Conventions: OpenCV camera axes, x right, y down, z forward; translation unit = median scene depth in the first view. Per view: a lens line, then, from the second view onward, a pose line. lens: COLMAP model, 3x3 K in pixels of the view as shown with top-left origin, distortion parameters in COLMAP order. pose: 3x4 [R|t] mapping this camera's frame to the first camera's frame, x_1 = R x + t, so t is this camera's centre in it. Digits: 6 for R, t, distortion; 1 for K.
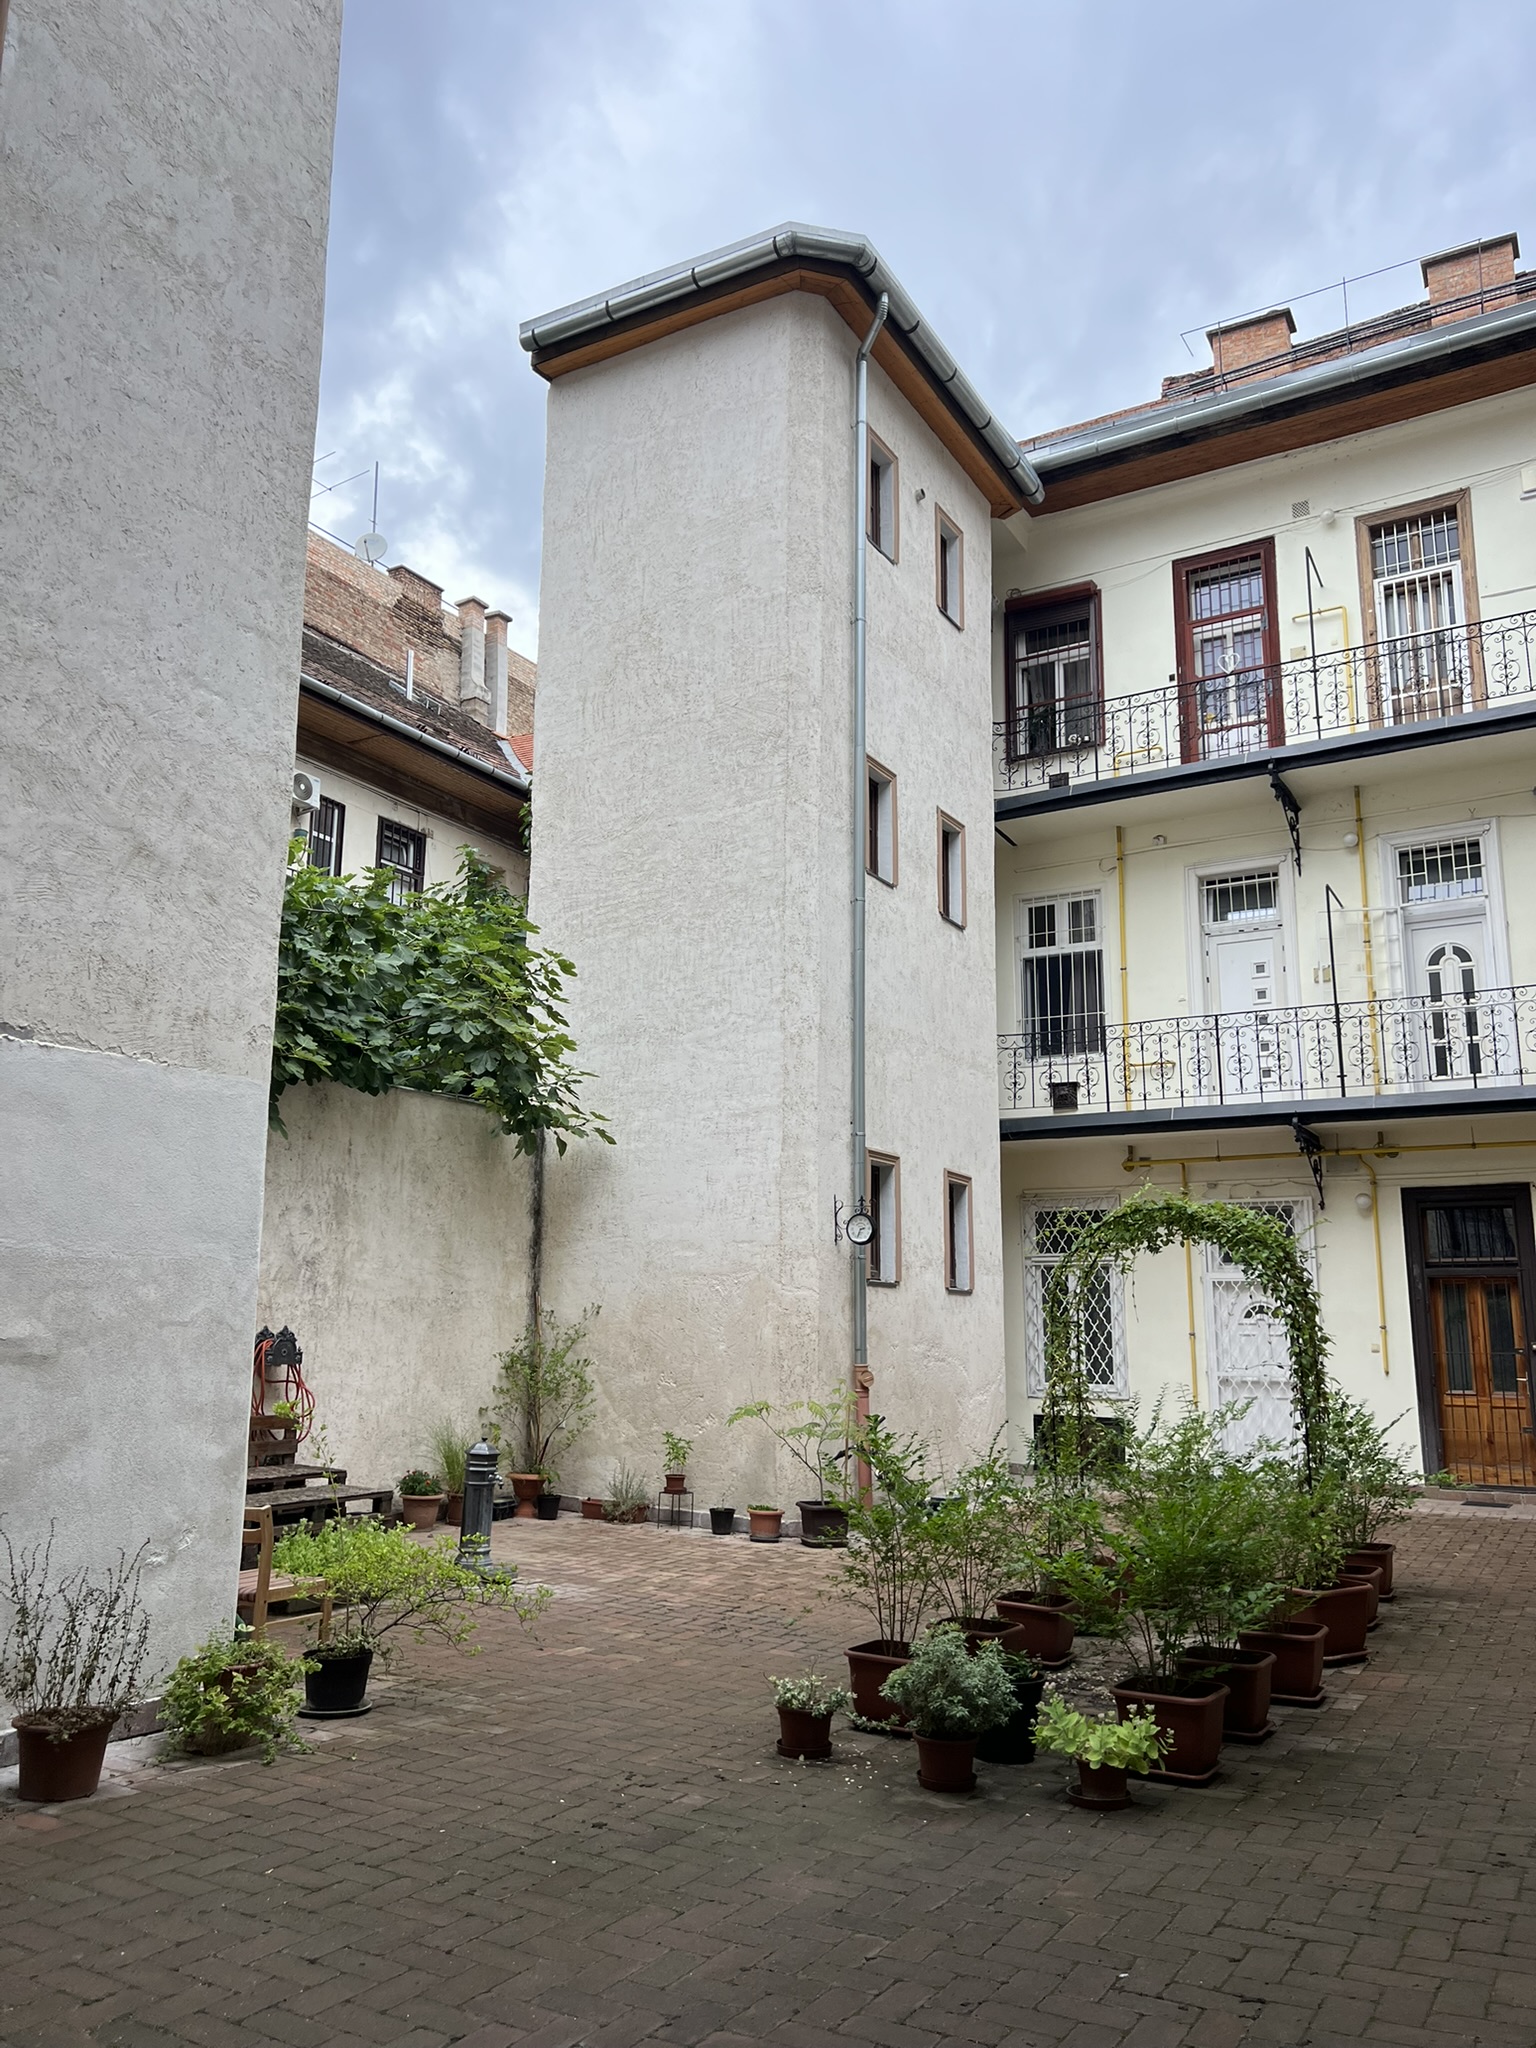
lens RADIAL K [[1528.8, 0, 767.4], [0, 1528.8, 1029.6], [0, 0, 1]] dist [0.065394, -0.075018]
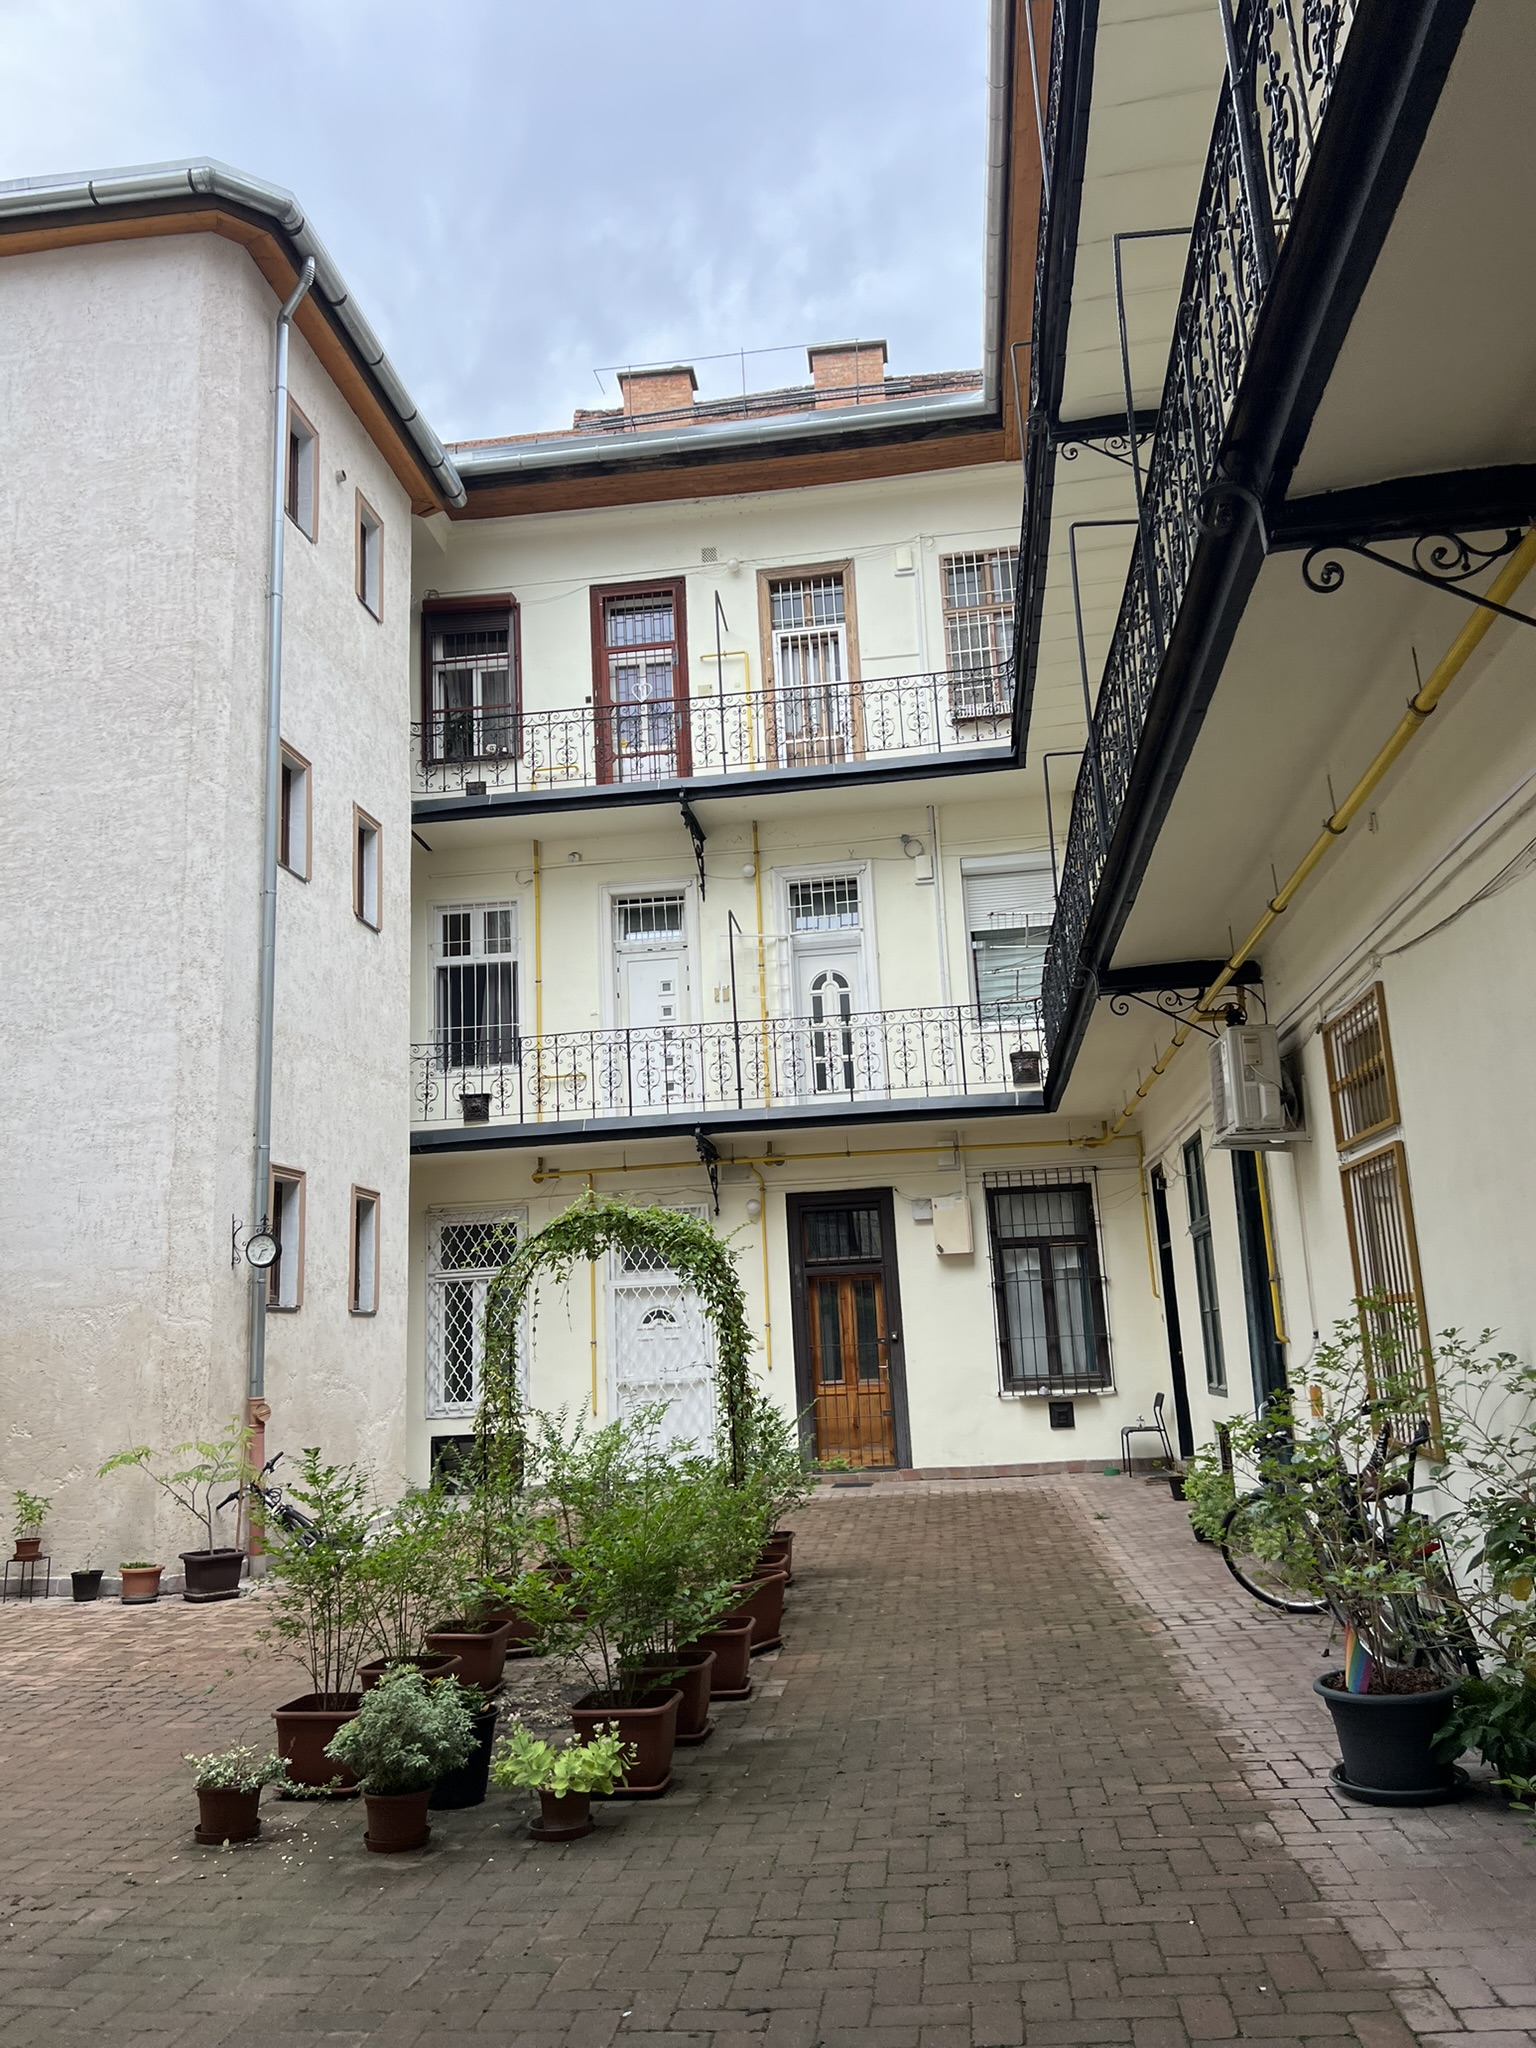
lens RADIAL K [[1528.8, 0, 776.5], [0, 1528.8, 1015.2], [0, 0, 1]] dist [0.065394, -0.075018]
pose [[0.918646, 0.031213, 0.393847, -0.023209], [-0.023148, 0.999414, -0.025213, 0.005357], [-0.394404, 0.014045, 0.918830, 0.023094]]
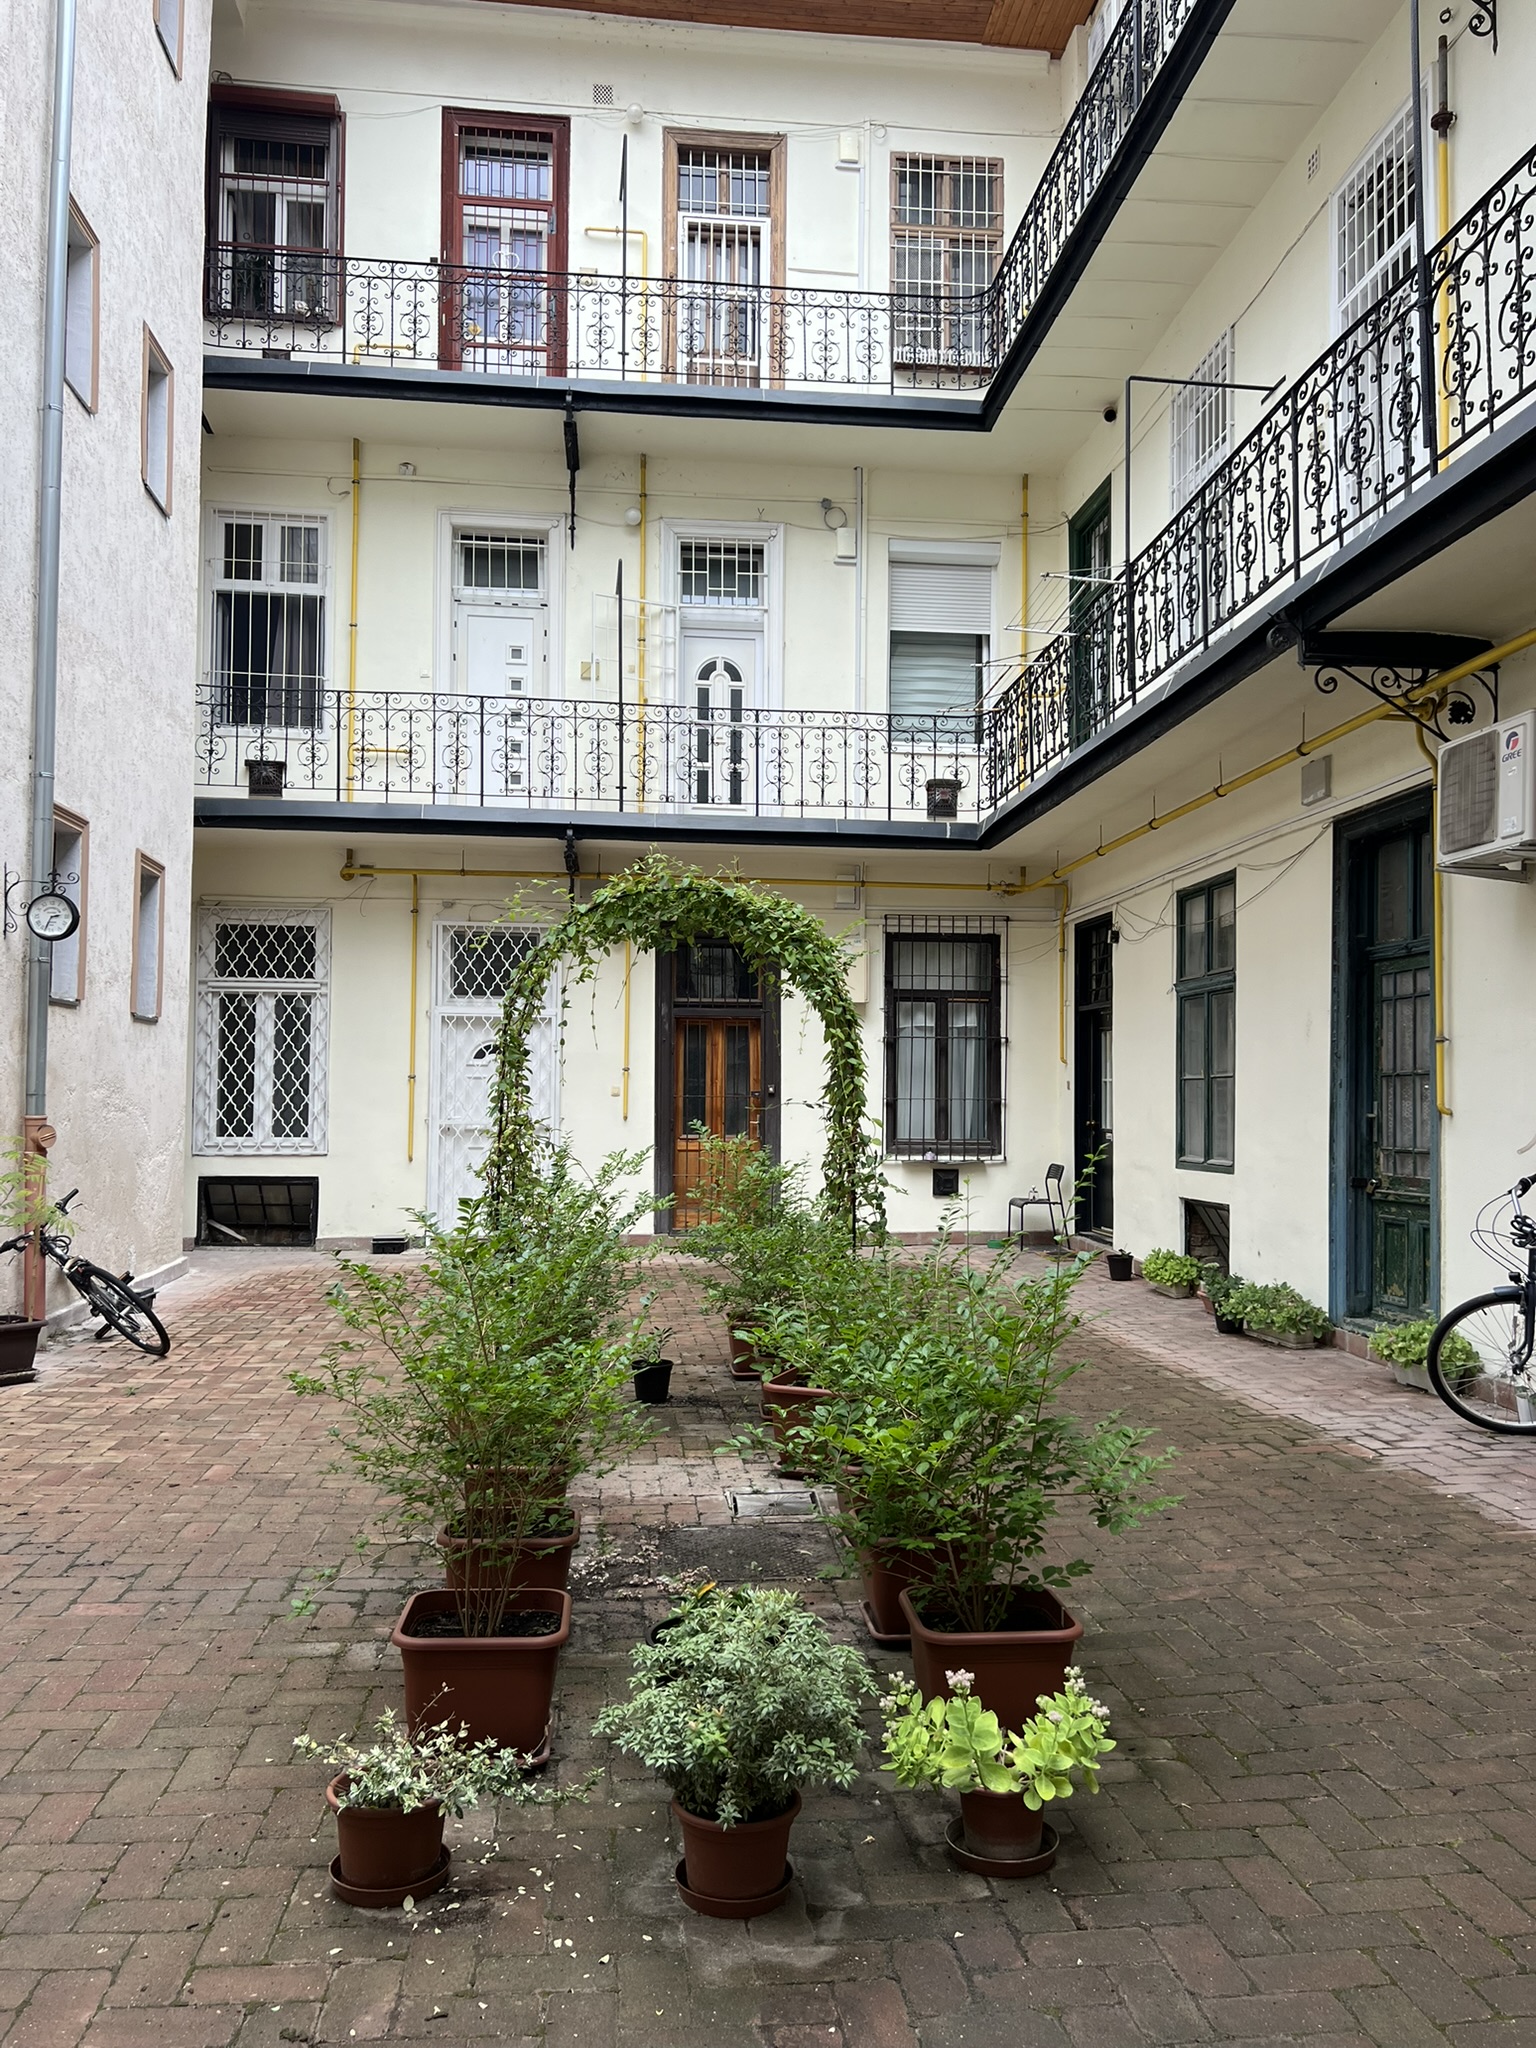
lens RADIAL K [[1528.8, 0, 789.2], [0, 1528.8, 1039.6], [0, 0, 1]] dist [0.065394, -0.075018]
pose [[0.800651, 0.021673, 0.598739, -0.077652], [-0.119269, 0.985110, 0.123831, 0.059163], [-0.587139, -0.170556, 0.791314, 0.262759]]
